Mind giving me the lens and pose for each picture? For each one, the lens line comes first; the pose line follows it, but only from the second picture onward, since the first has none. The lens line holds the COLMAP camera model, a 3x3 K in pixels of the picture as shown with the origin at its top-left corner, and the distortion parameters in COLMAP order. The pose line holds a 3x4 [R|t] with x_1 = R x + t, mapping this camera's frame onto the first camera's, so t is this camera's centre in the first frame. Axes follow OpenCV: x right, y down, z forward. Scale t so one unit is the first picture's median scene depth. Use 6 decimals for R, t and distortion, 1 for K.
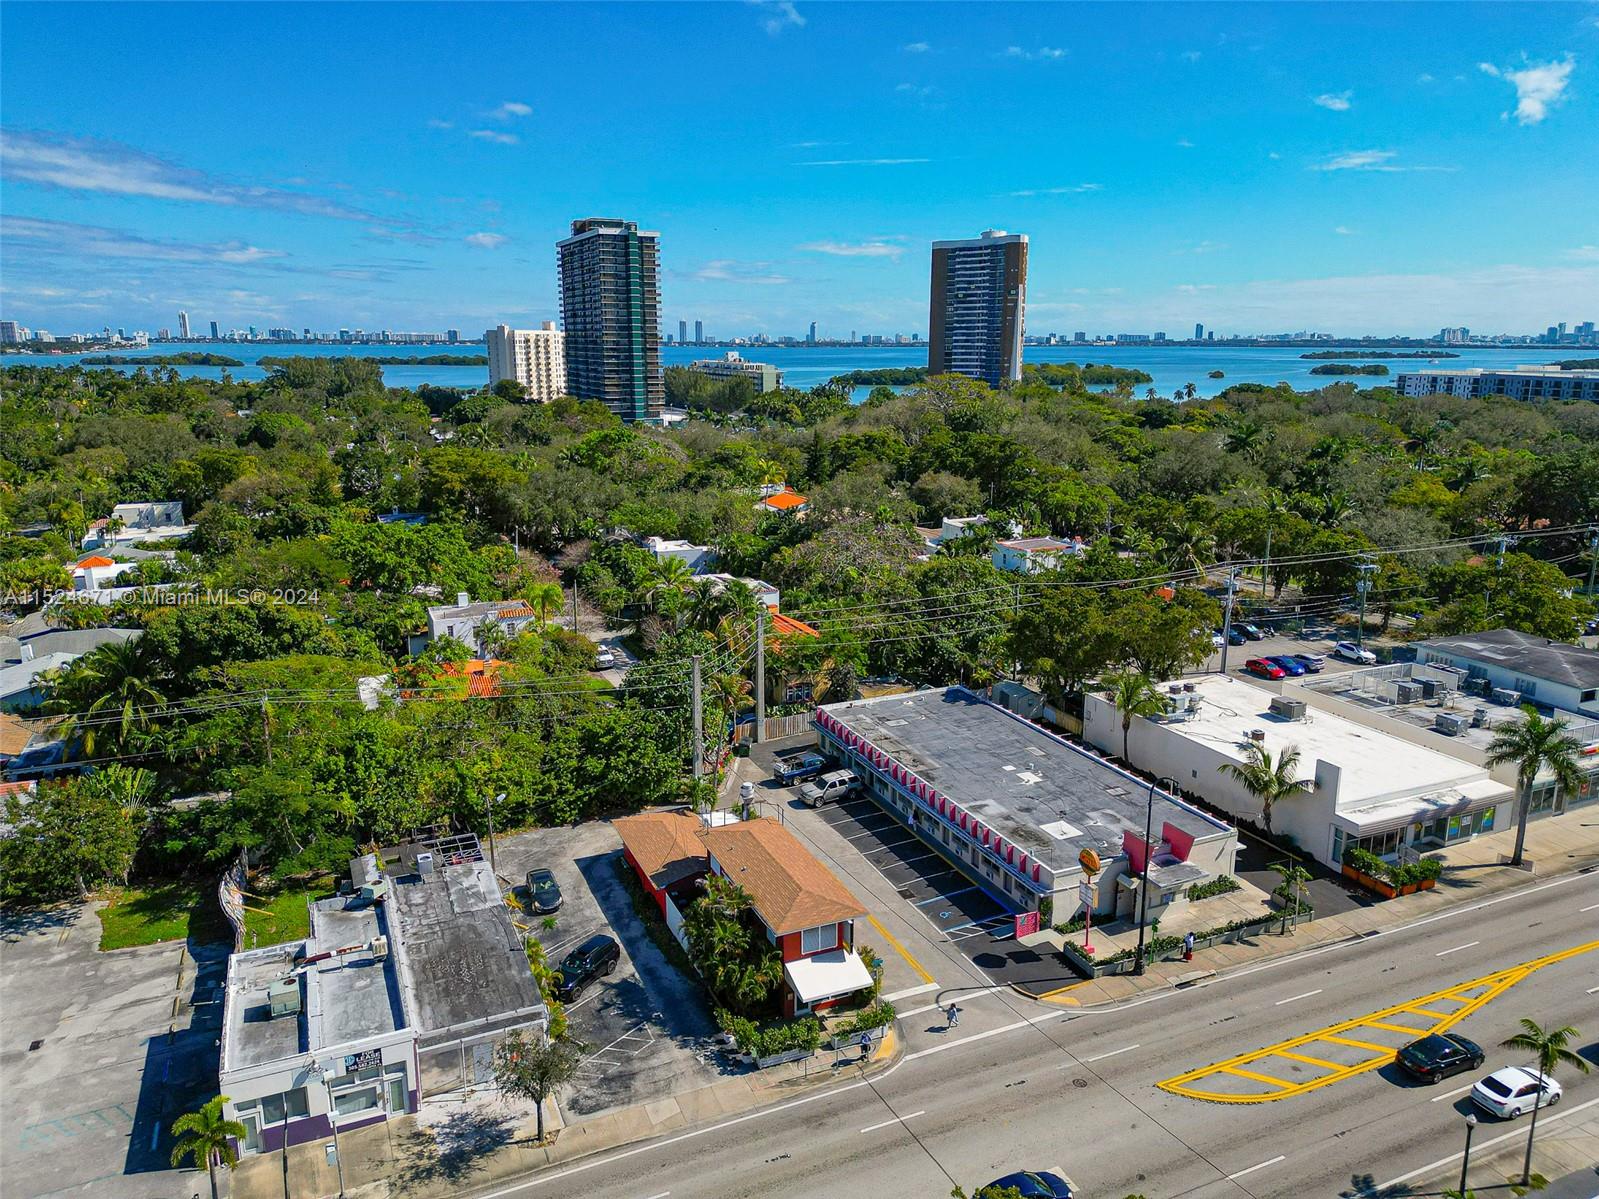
lens RADIAL K [[1123.9, 0, 799.5], [0, 1123.9, 599.5], [0, 0, 1]] dist [0.090100, -0.098631]
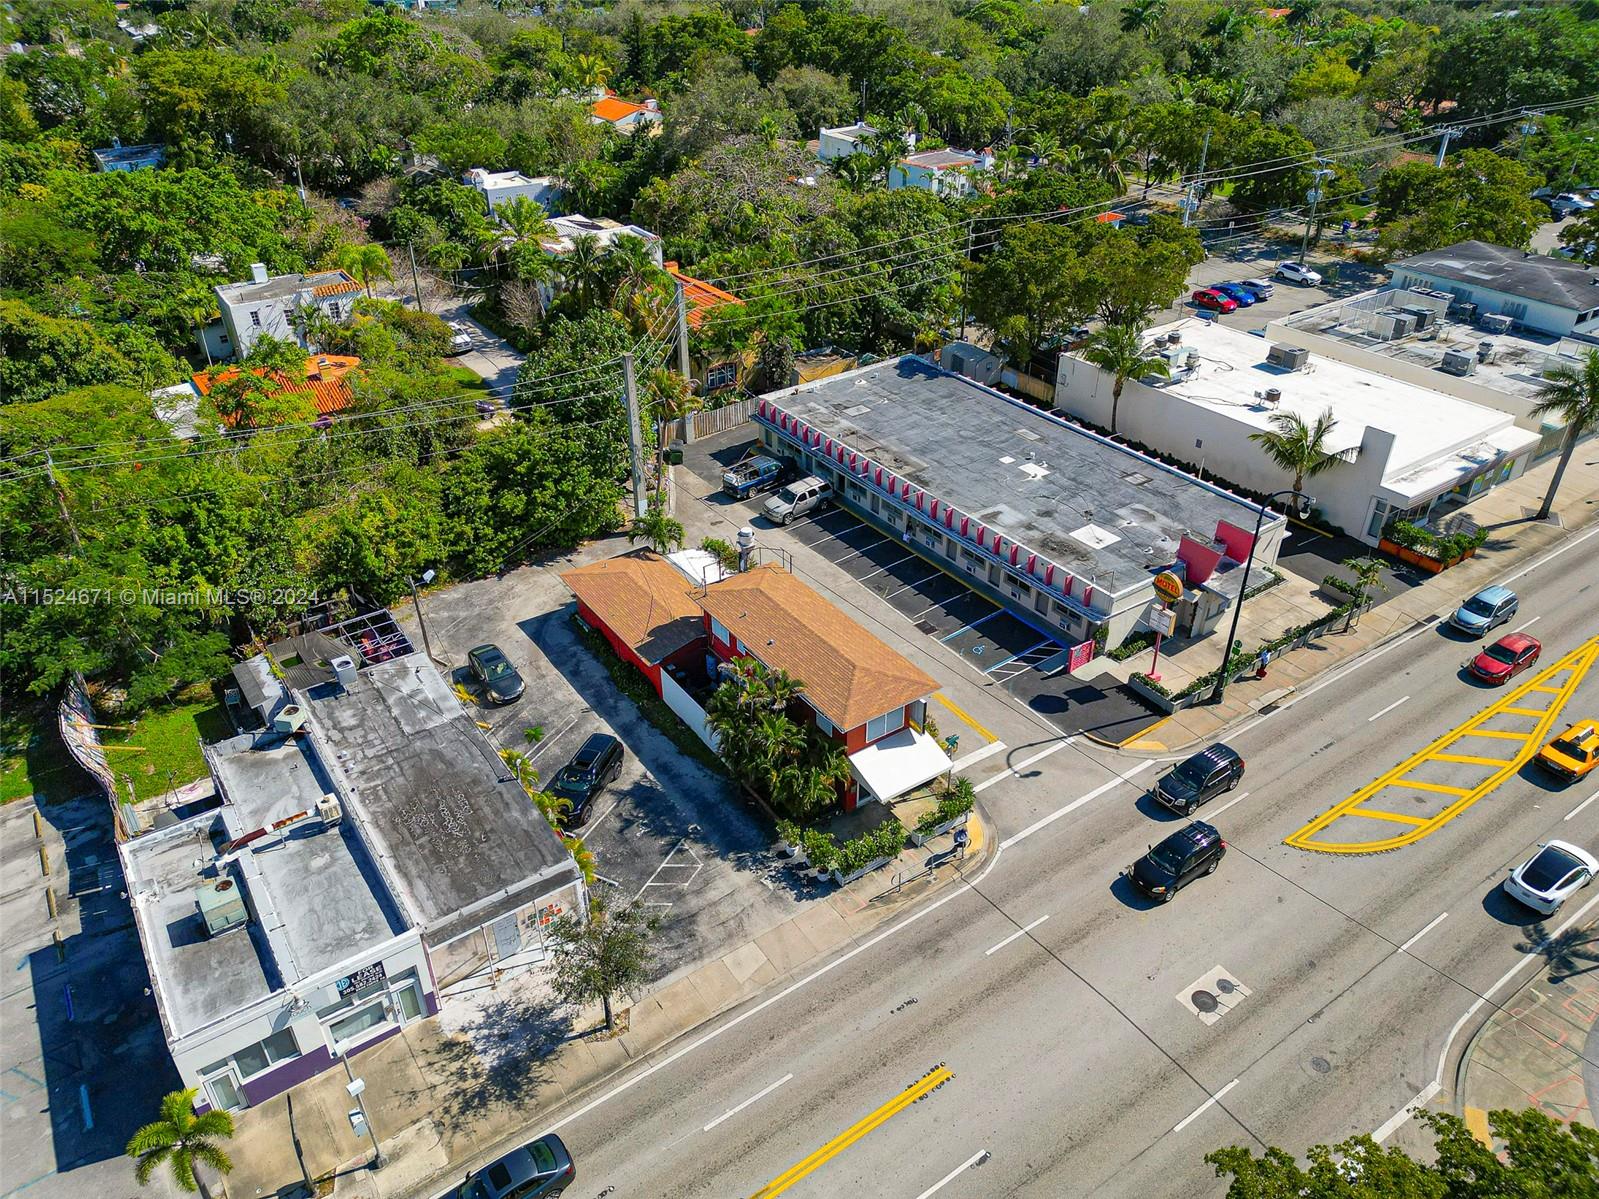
lens RADIAL K [[1123.9, 0, 799.5], [0, 1123.9, 599.5], [0, 0, 1]] dist [0.090100, -0.098631]
pose [[0.982605, -0.103863, 0.153947, -0.112374], [0.048458, 0.943657, 0.327357, -0.038879], [-0.179274, -0.314203, 0.932275, 0.195687]]
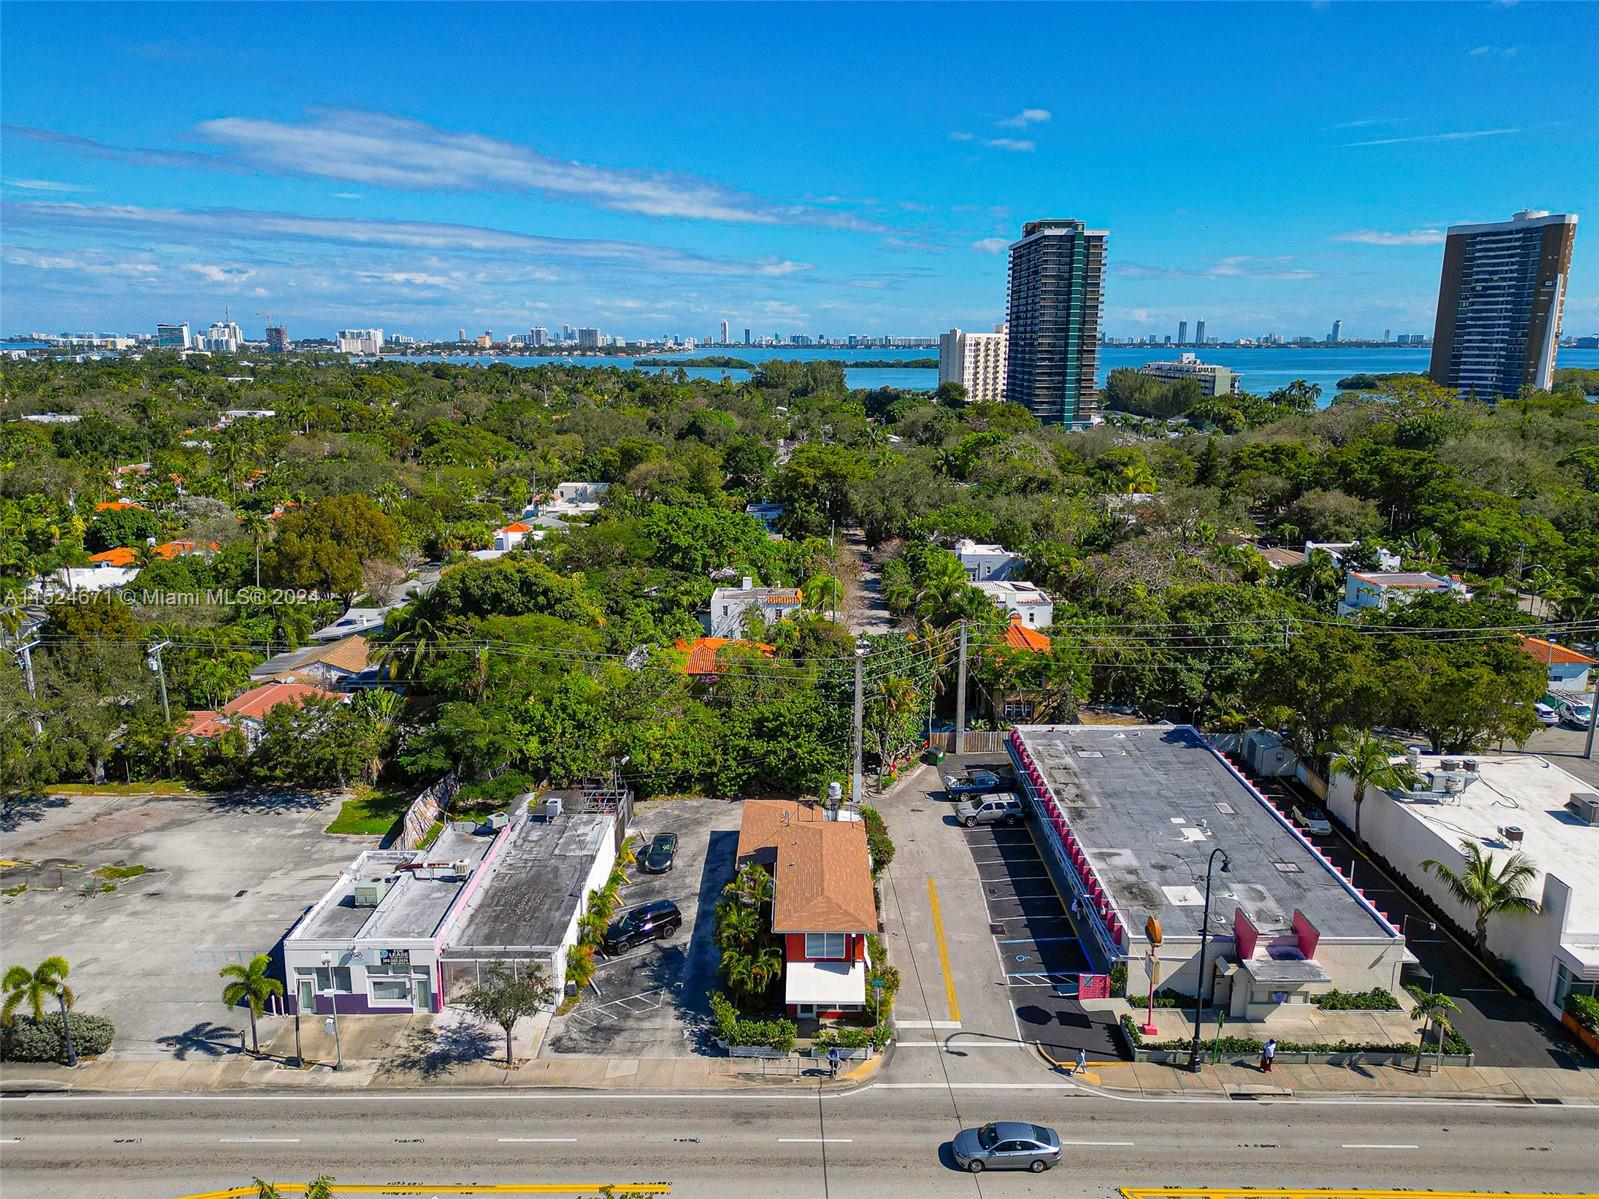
lens RADIAL K [[1123.9, 0, 799.5], [0, 1123.9, 599.5], [0, 0, 1]] dist [0.090100, -0.098631]
pose [[0.910469, 0.093561, -0.402856, 0.258635], [-0.094503, 0.995369, 0.017588, -0.011944], [0.402636, 0.022057, 0.915094, 0.055261]]
